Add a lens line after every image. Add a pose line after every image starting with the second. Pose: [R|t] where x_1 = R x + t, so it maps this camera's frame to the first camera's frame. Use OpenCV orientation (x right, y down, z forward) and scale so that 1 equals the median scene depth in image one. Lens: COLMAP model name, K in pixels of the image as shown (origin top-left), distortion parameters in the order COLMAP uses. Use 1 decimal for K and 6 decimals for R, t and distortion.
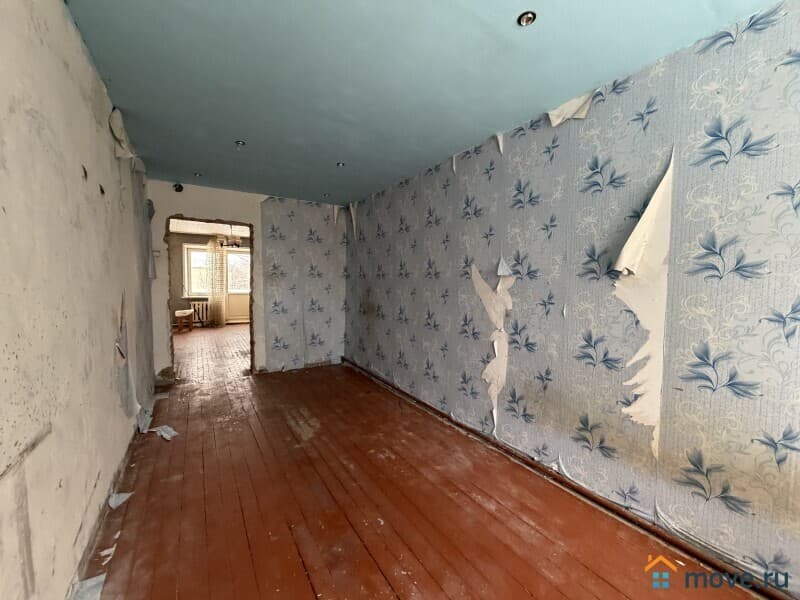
lens RADIAL K [[317.4, 0, 395.4], [0, 317.4, 302.0], [0, 0, 1]] dist [-0.001318, -0.000081]
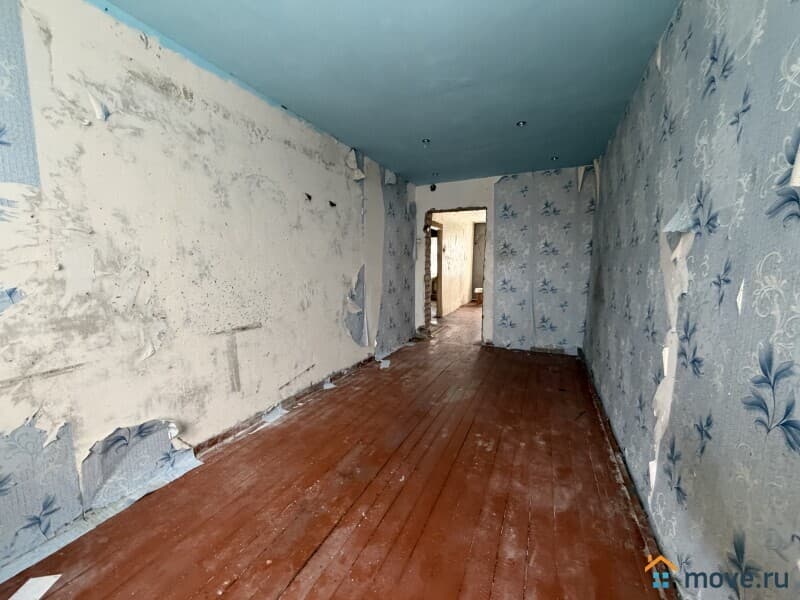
lens RADIAL K [[317.4, 0, 399.7], [0, 317.4, 301.9], [0, 0, 1]] dist [-0.001318, -0.000081]
pose [[0.541390, 0.084905, -0.836474, 0.490453], [-0.045315, 0.996389, 0.071807, 0.018315], [0.839550, -0.000970, 0.543282, 0.261906]]
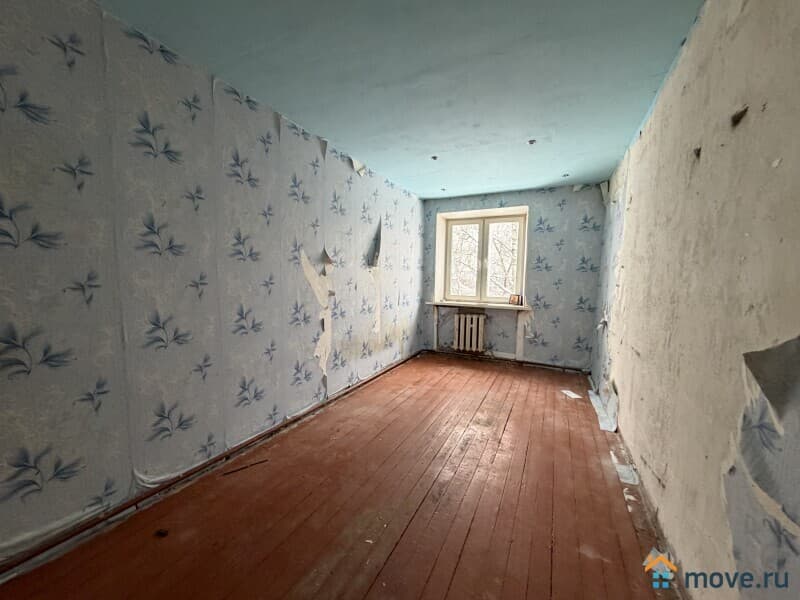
lens RADIAL K [[317.4, 0, 399.5], [0, 317.4, 301.3], [0, 0, 1]] dist [-0.001318, -0.000081]
pose [[-0.519420, -0.093299, 0.849411, -0.768319], [0.024078, 0.992029, 0.123688, -0.073983], [-0.854180, 0.084698, -0.513033, 1.262591]]
